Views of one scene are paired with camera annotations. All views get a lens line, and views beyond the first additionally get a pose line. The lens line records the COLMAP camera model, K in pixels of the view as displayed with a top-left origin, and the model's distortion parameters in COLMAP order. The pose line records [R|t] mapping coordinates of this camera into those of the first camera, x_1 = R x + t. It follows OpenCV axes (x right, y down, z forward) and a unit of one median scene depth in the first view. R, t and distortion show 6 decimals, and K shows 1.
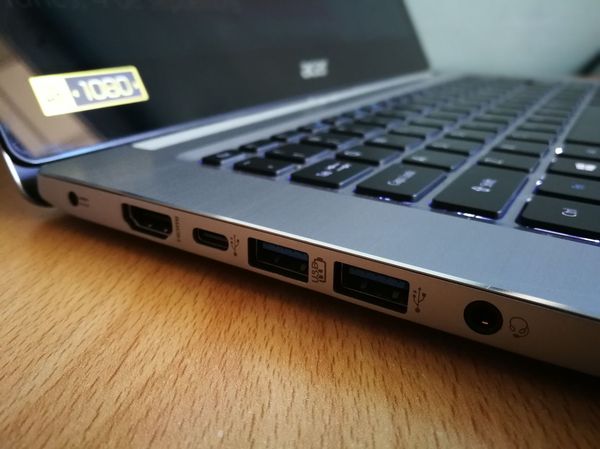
lens RADIAL K [[488.0, 0, 300.0], [0, 488.0, 224.5], [0, 0, 1]] dist [0.031884, 0.000913]
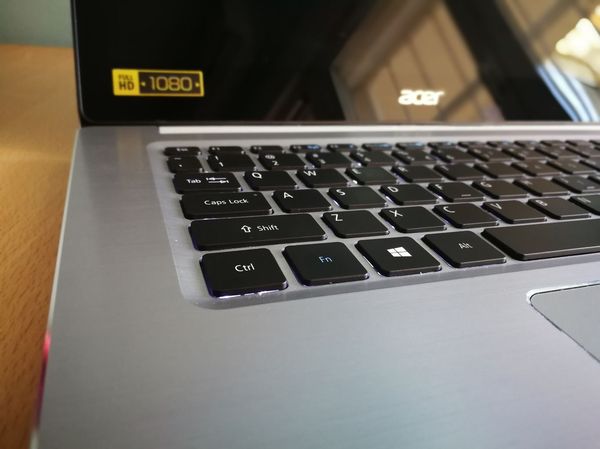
lens RADIAL K [[488.0, 0, 300.0], [0, 488.0, 224.5], [0, 0, 1]] dist [0.031884, 0.000913]
pose [[0.777804, 0.344248, -0.525846, 0.772302], [-0.323895, 0.936551, 0.134030, -0.201355], [0.538621, 0.066070, 0.839953, 0.030473]]
